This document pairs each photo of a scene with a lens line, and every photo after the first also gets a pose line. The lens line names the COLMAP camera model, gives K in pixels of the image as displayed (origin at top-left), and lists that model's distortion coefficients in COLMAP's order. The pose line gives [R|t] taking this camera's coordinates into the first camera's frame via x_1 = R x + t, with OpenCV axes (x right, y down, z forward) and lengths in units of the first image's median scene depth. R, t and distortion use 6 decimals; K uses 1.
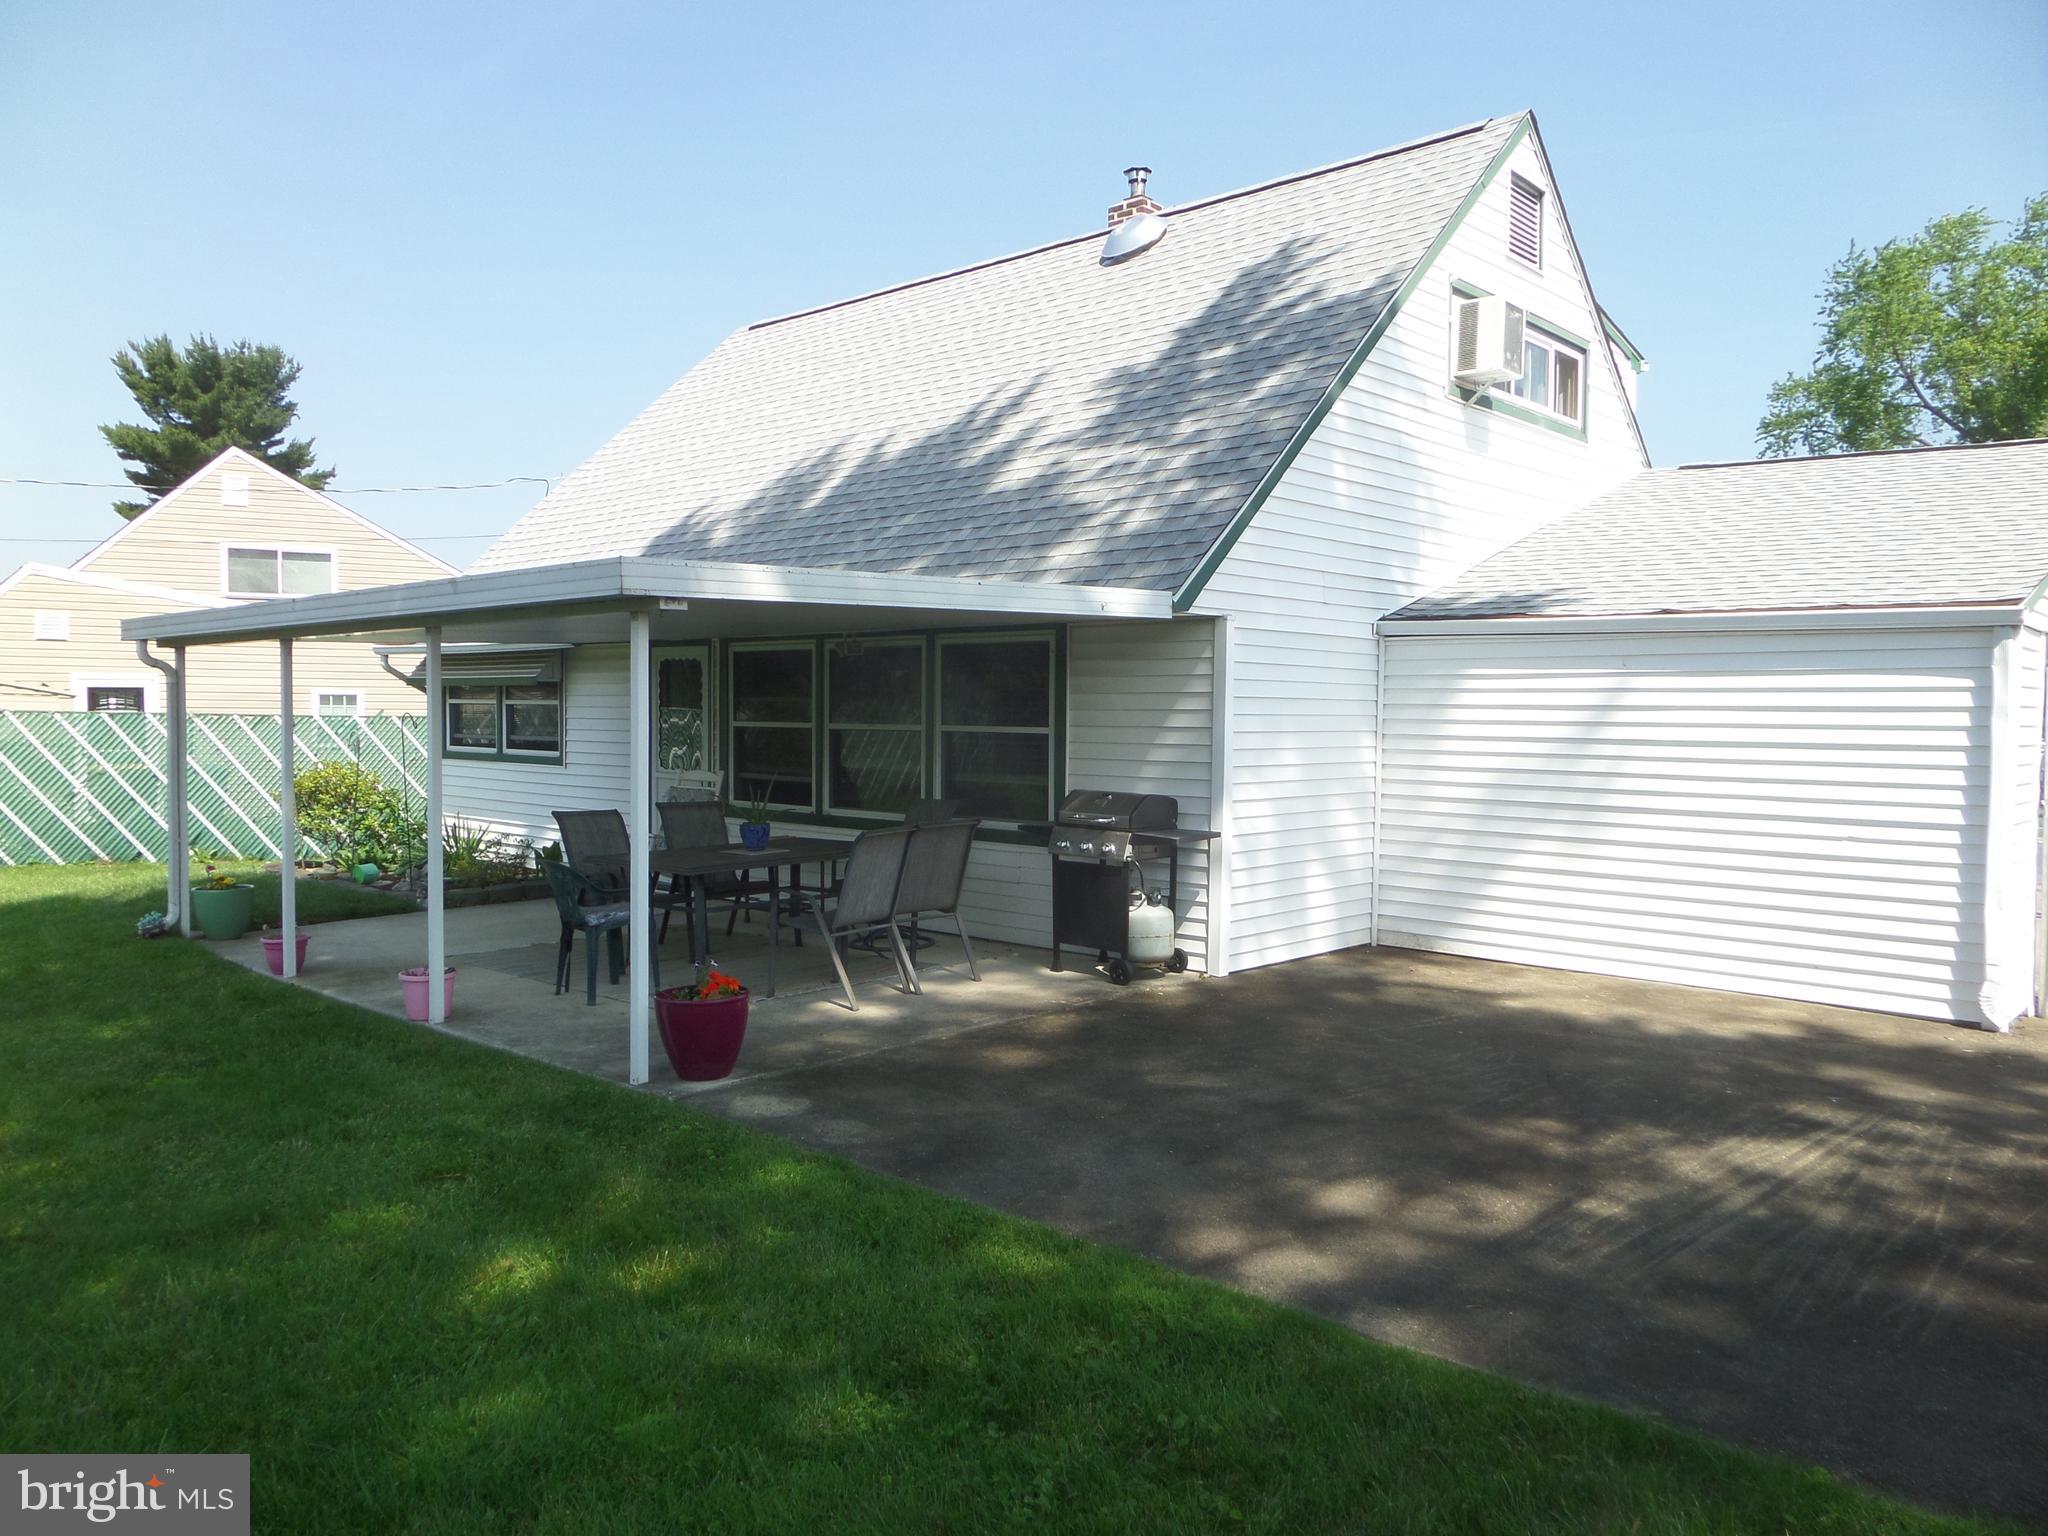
lens RADIAL K [[1459.6, 0, 1024.0], [0, 1459.6, 768.0], [0, 0, 1]] dist [-0.011158, 0.027377]
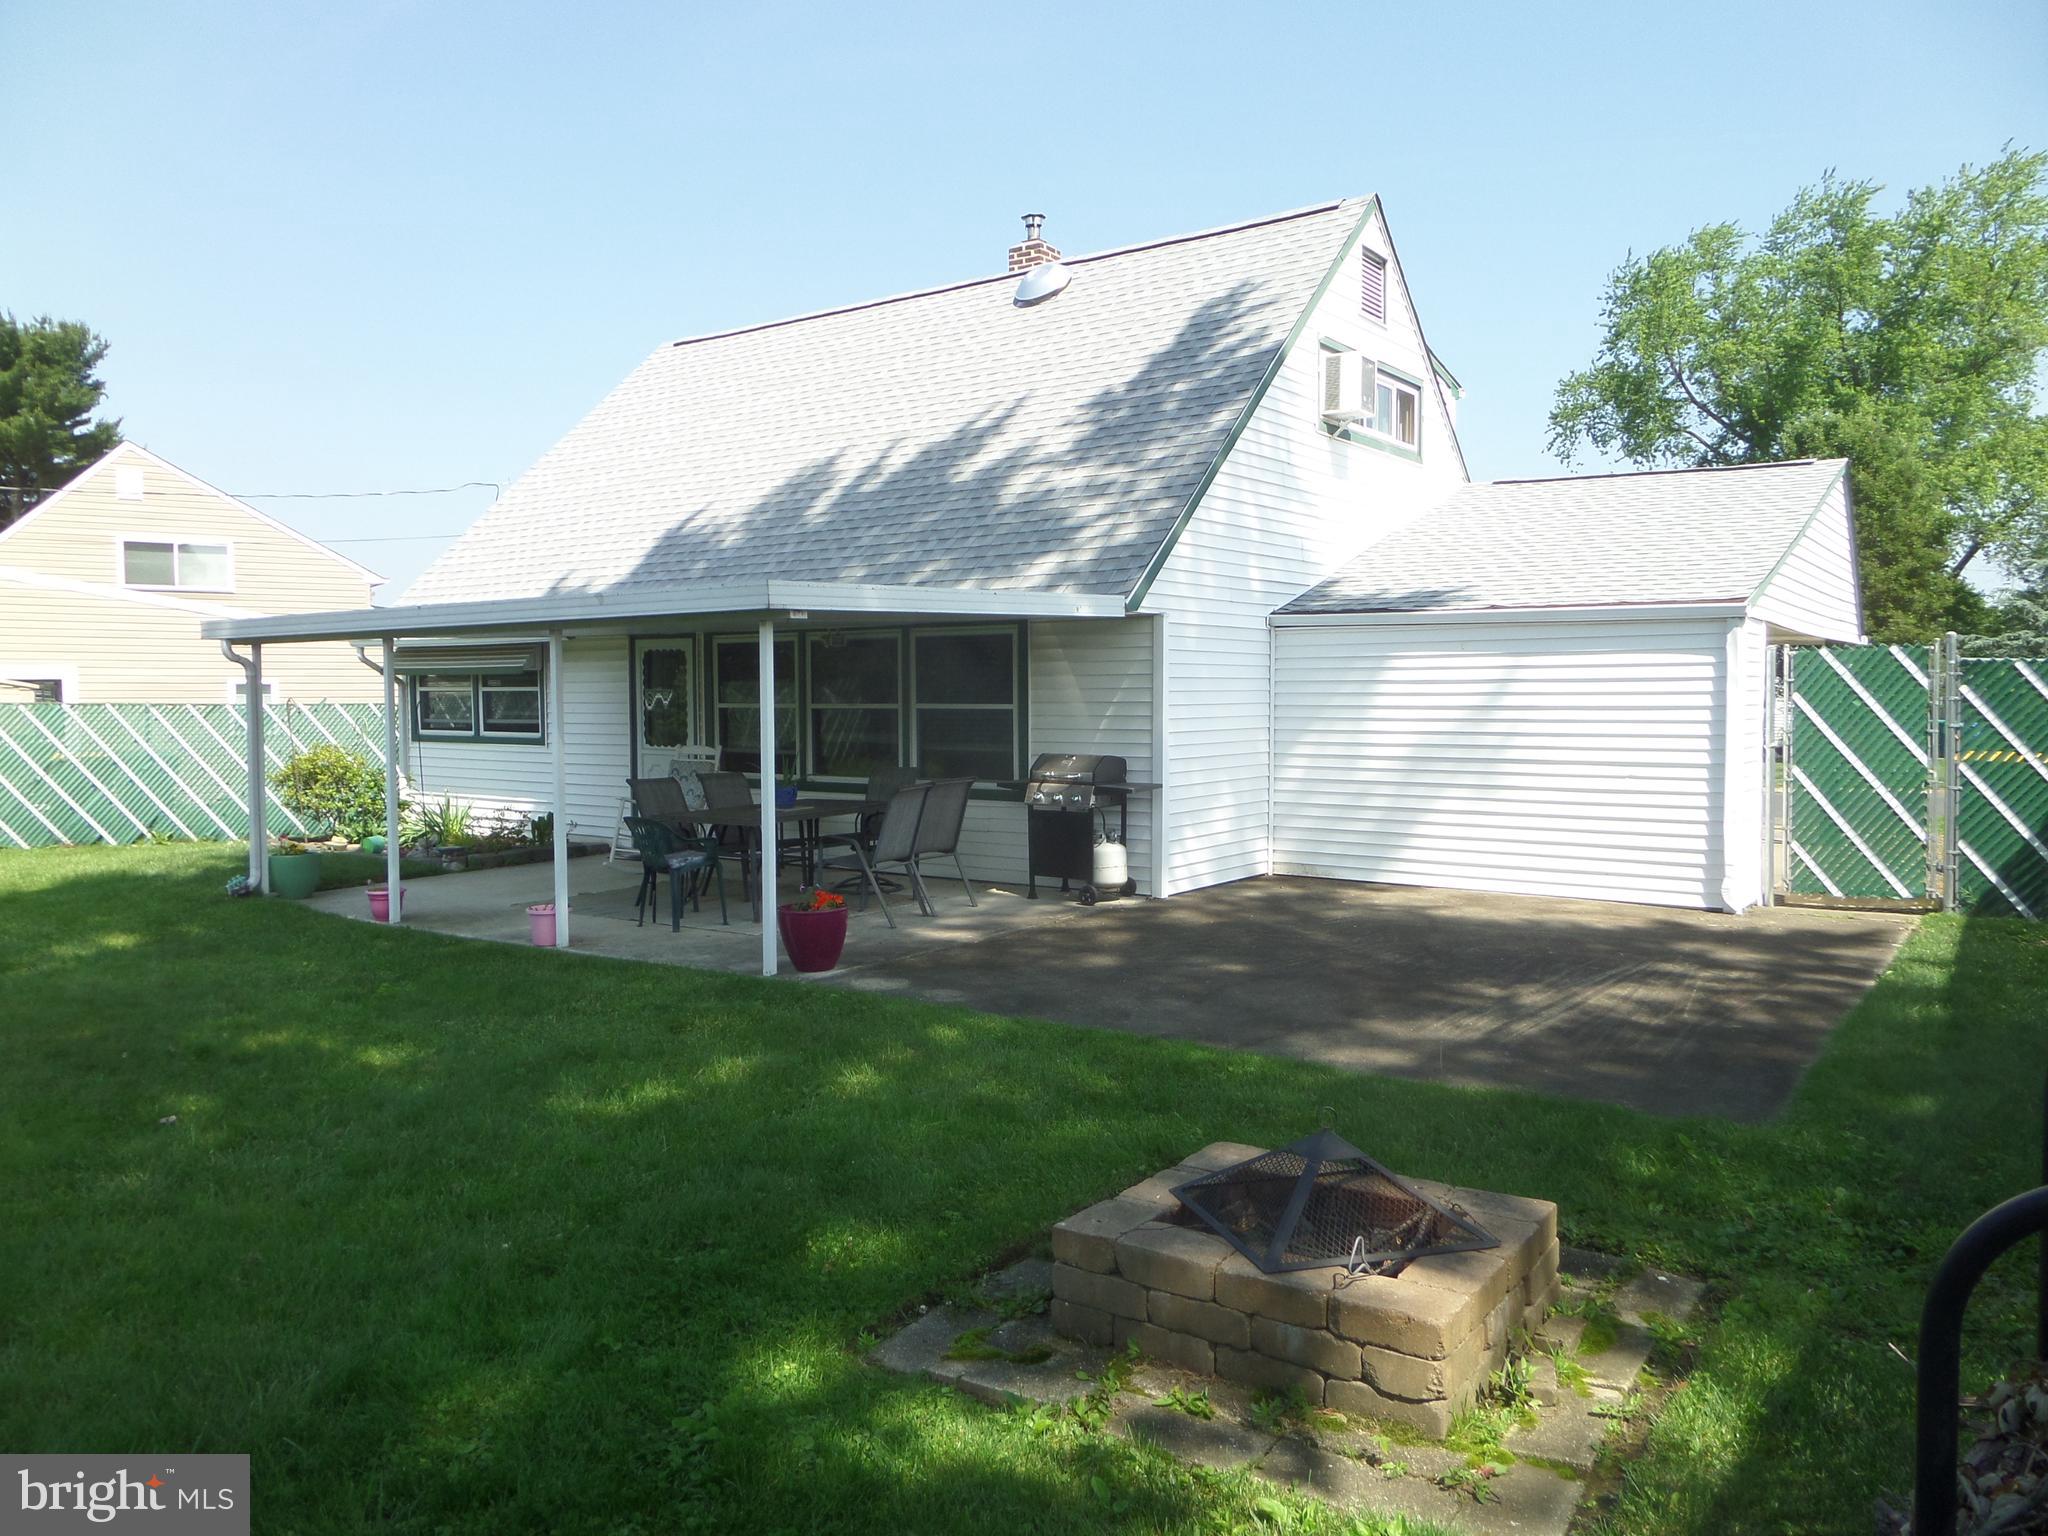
lens RADIAL K [[1455.2, 0, 1012.2], [0, 1455.2, 757.8], [0, 0, 1]] dist [0.003133, 0.005796]
pose [[0.993501, -0.018637, 0.112291, -0.097877], [0.017780, 0.999805, 0.008628, 0.005650], [-0.112430, -0.006575, 0.993638, -0.176014]]
